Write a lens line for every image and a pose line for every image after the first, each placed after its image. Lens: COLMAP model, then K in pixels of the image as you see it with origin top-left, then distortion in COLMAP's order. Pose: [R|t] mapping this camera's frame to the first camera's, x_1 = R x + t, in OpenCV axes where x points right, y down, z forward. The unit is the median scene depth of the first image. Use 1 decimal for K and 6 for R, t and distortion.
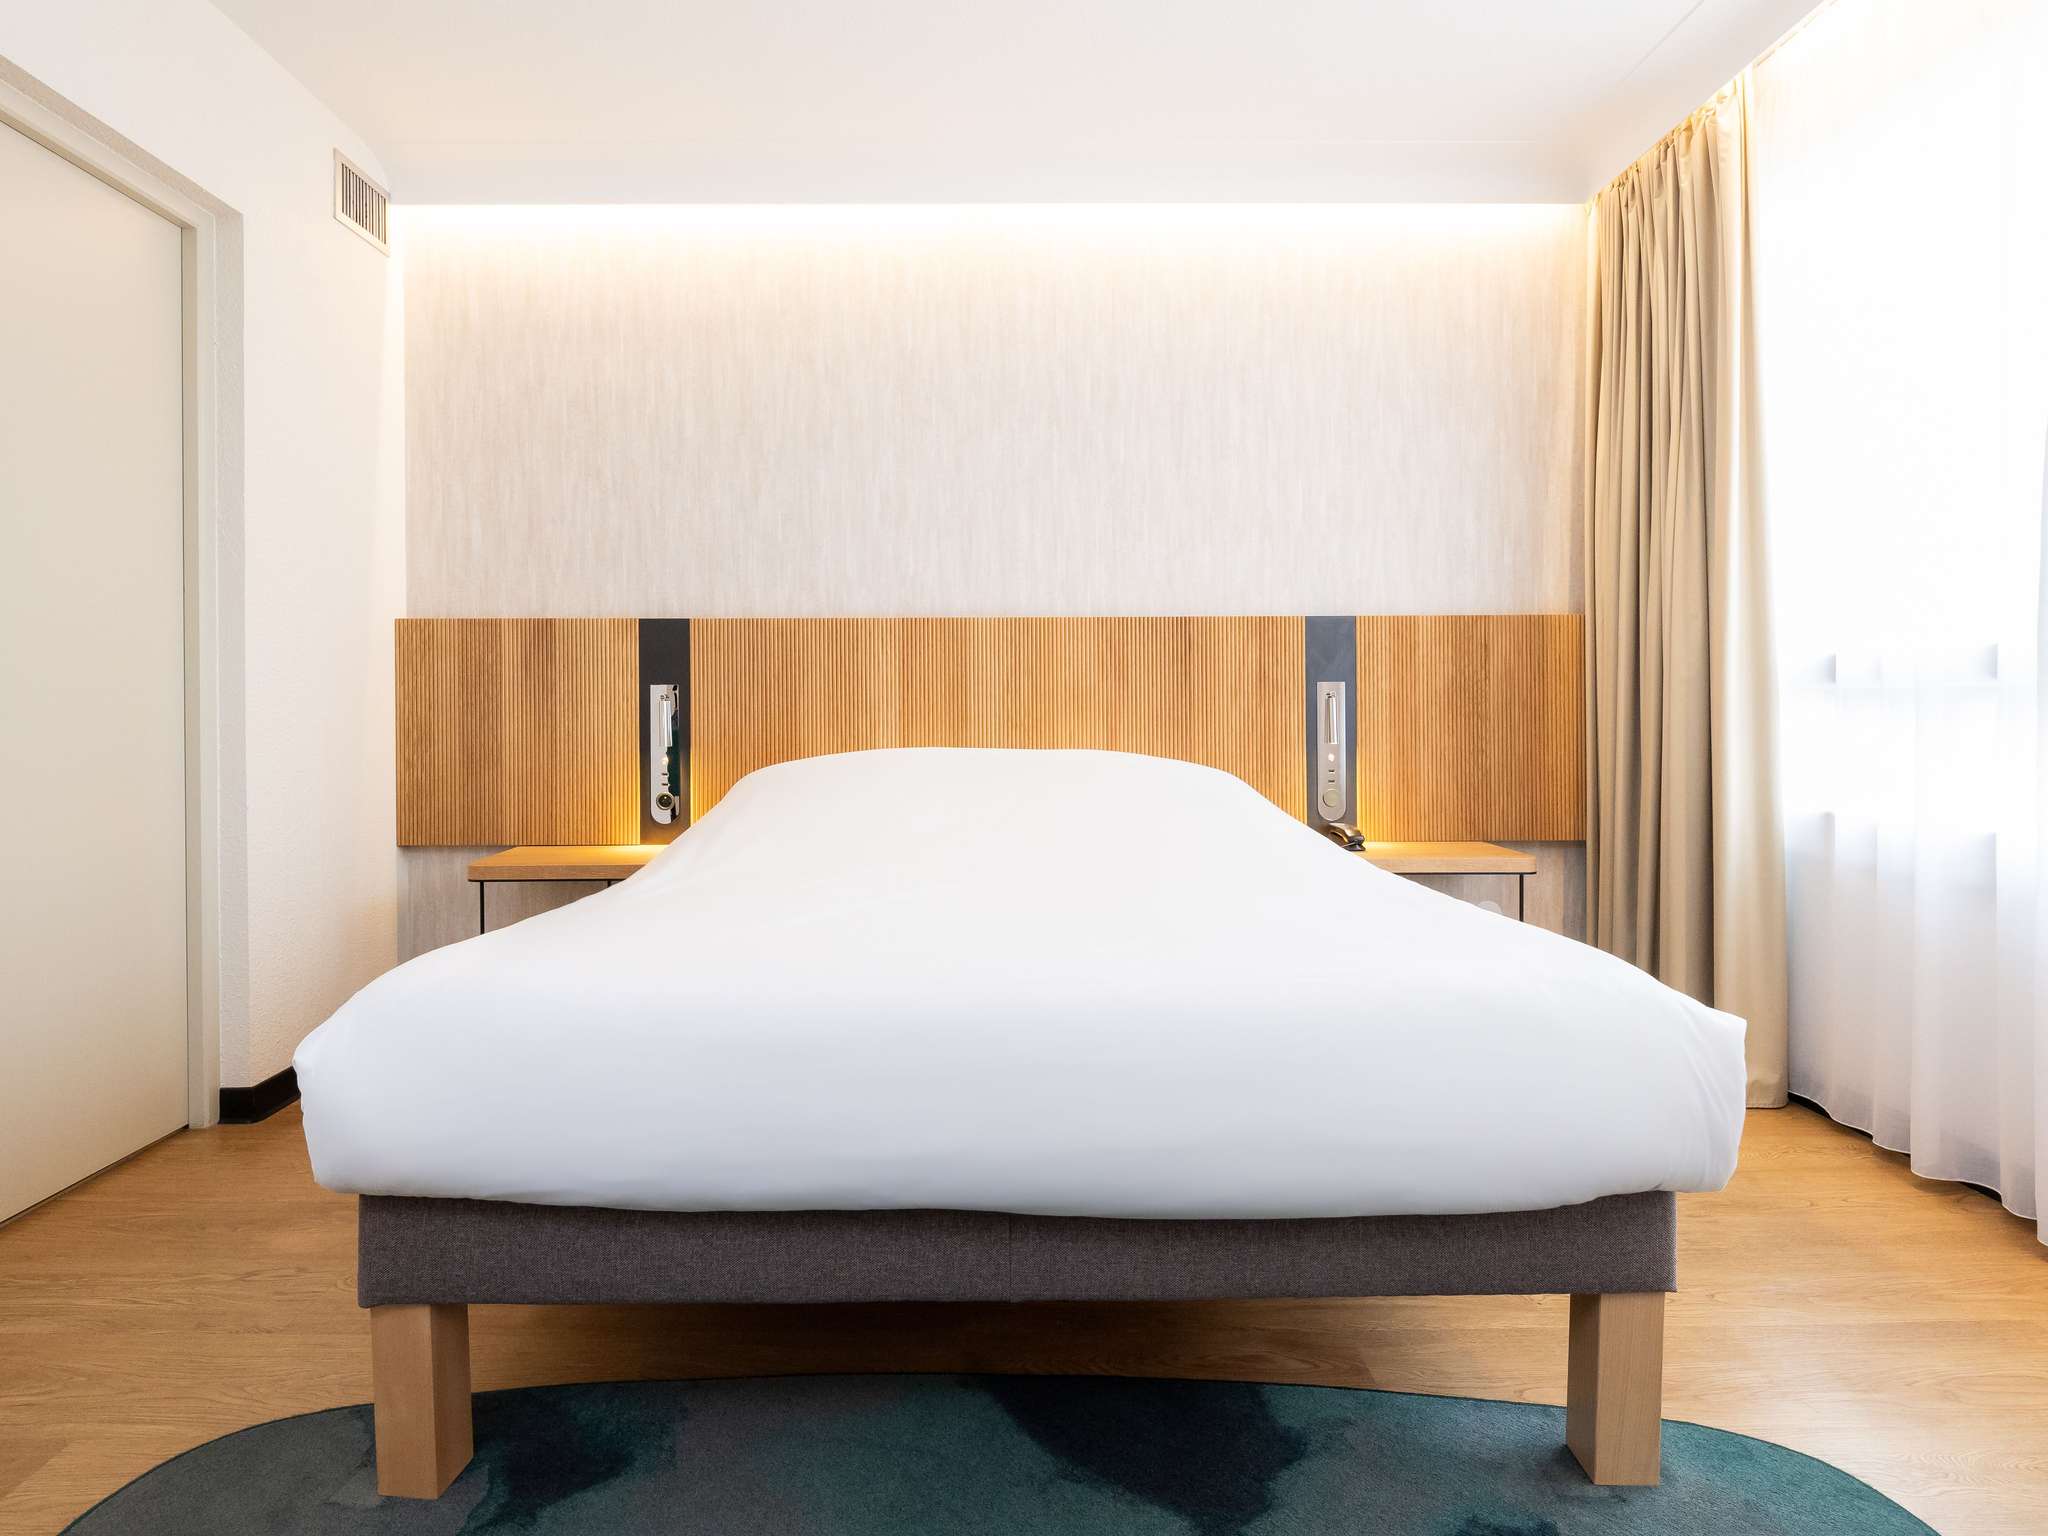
lens RADIAL K [[1124.6, 0, 1024.5], [0, 1124.6, 710.8], [0, 0, 1]] dist [0.001839, -0.004187]
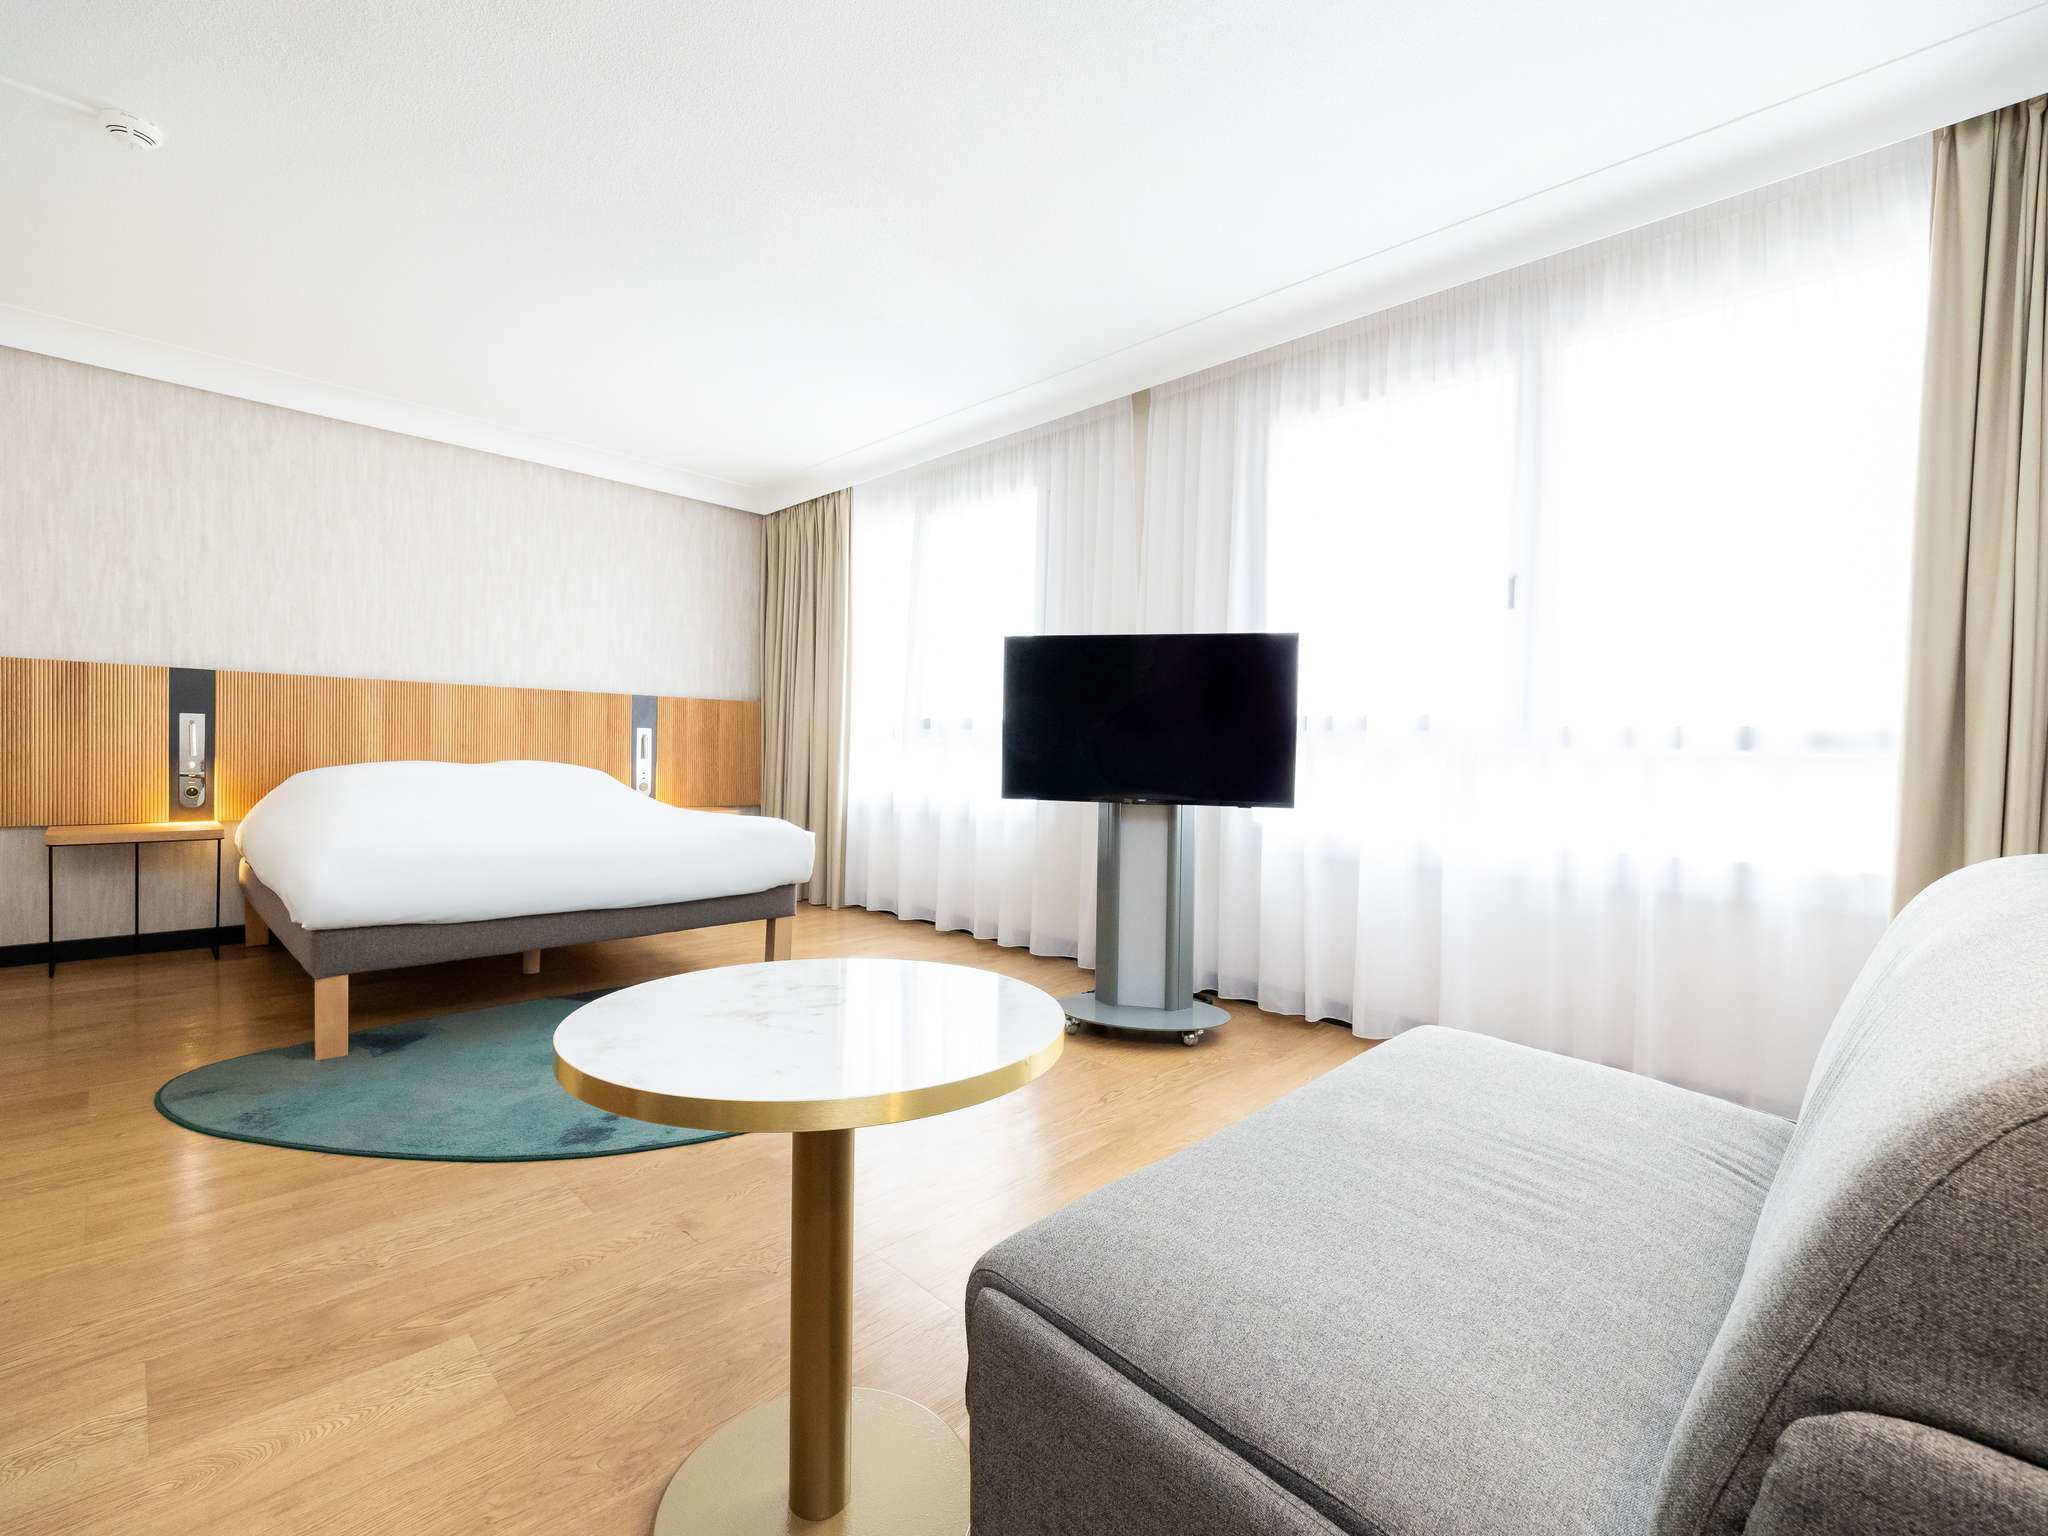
lens RADIAL K [[914.4, 0, 1011.3], [0, 914.4, 770.9], [0, 0, 1]] dist [-0.004412, 0.000004]
pose [[0.724886, 0.005497, 0.688847, -0.366857], [-0.023191, 0.999596, 0.016427, 0.007754], [-0.688478, -0.027883, 0.724721, -0.616004]]
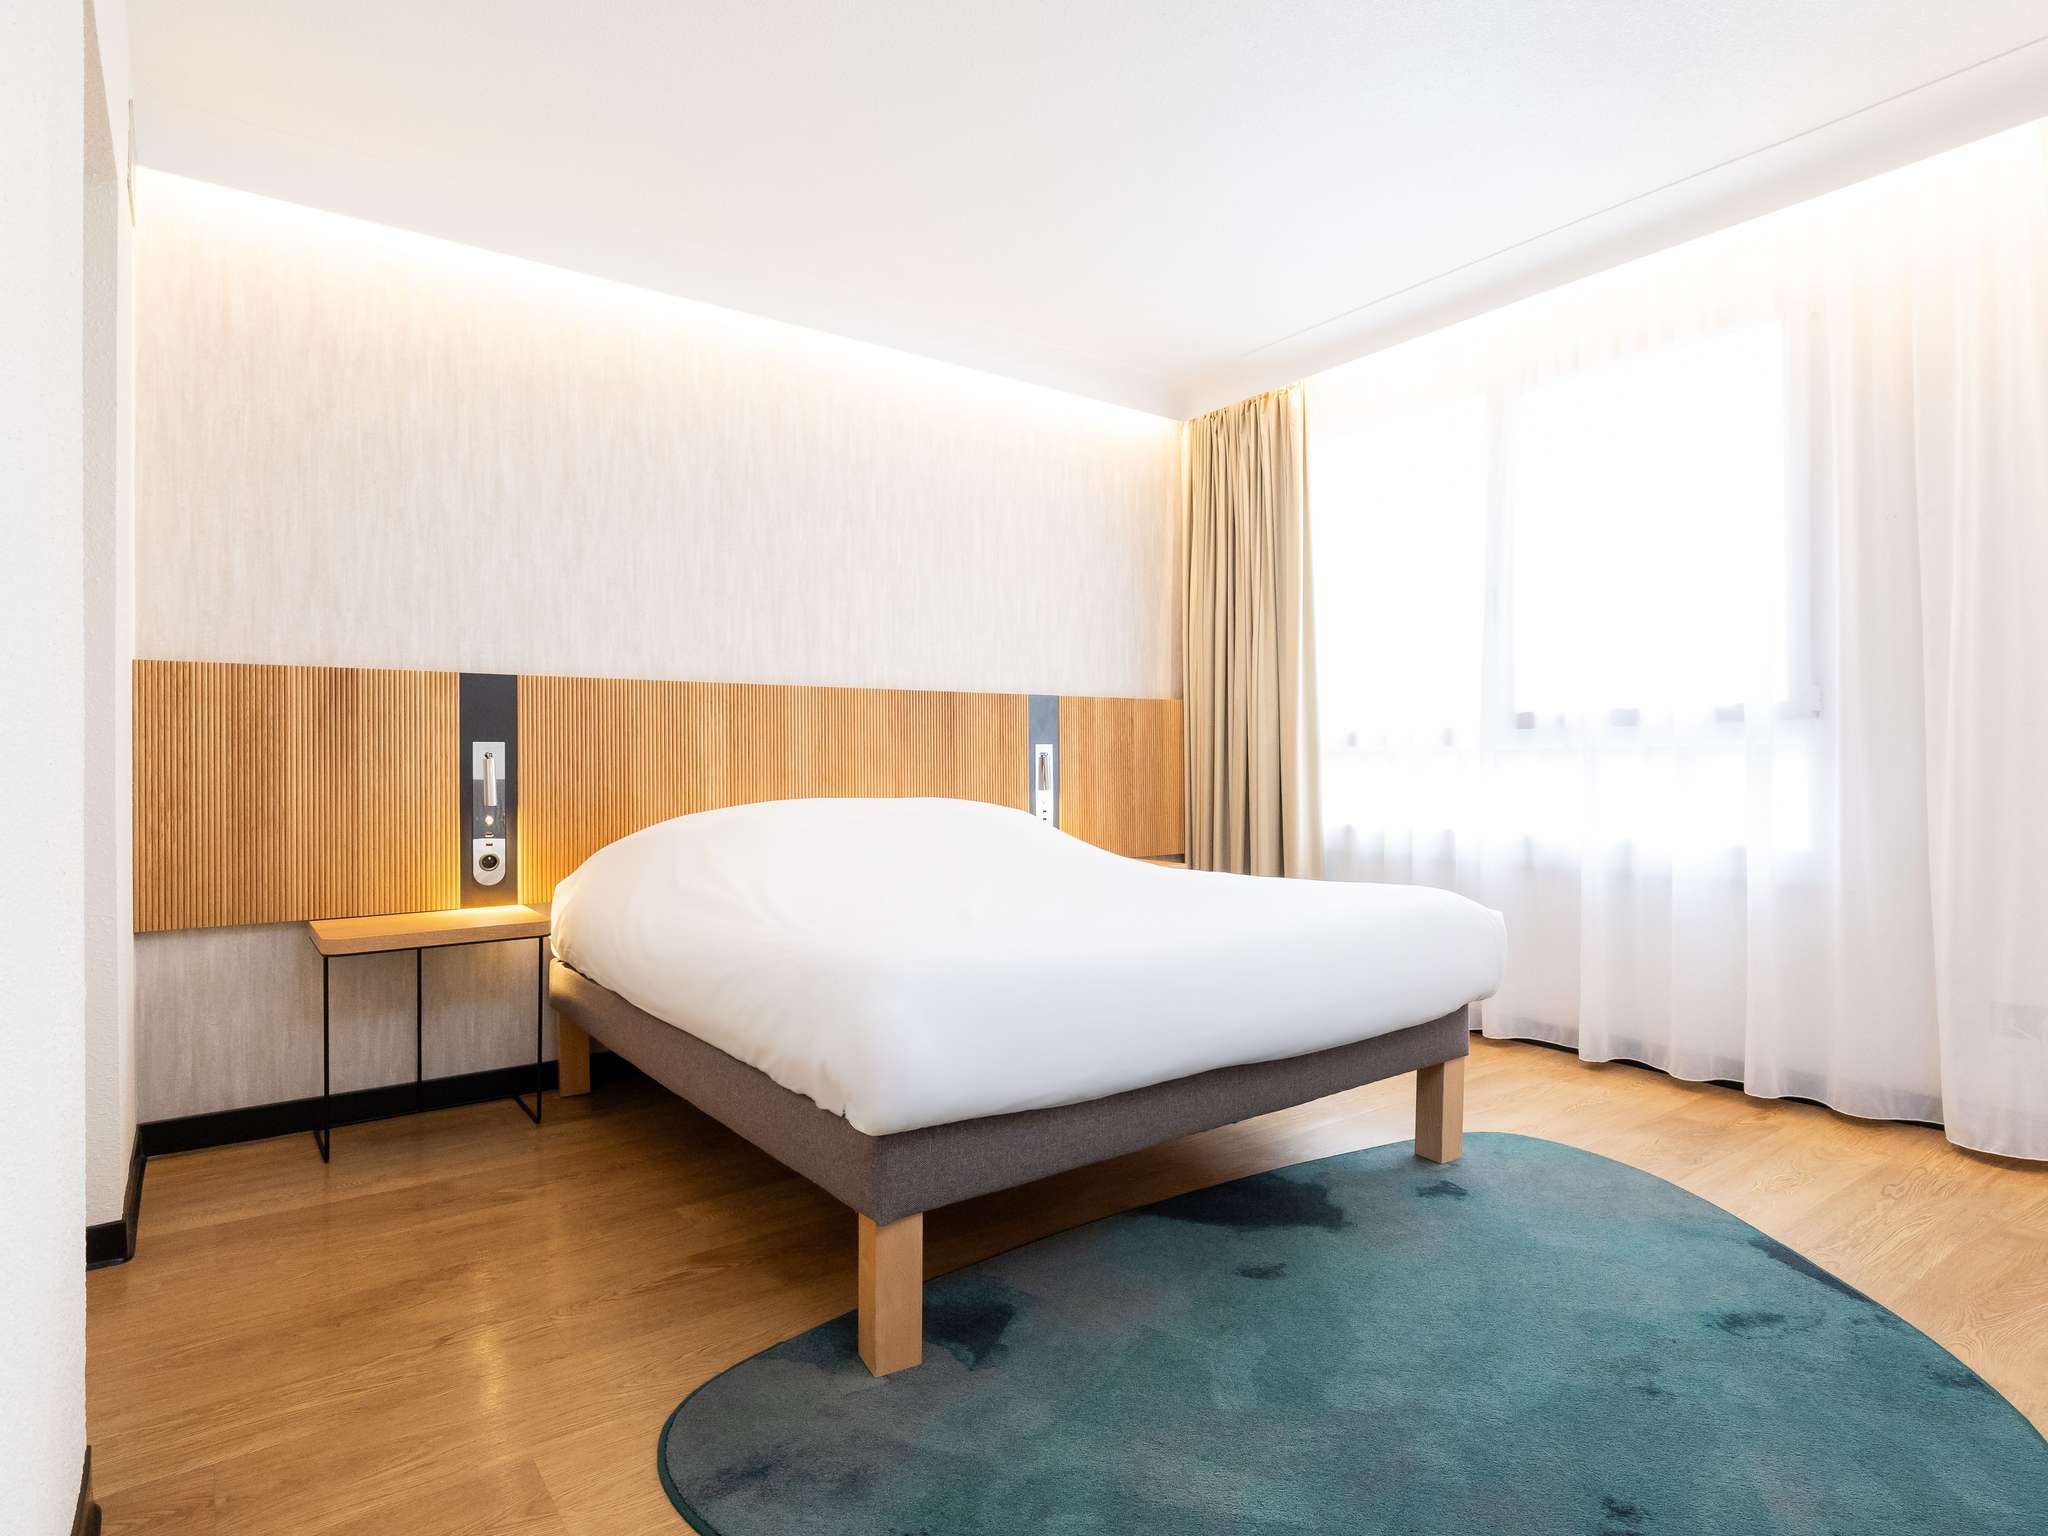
lens RADIAL K [[1124.6, 0, 1040.8], [0, 1124.6, 756.5], [0, 0, 1]] dist [0.001839, -0.004187]
pose [[0.804145, 0.001336, 0.594432, -0.518273], [0.005457, 0.999939, -0.009631, 0.001501], [-0.594408, 0.010989, 0.804089, -0.066939]]
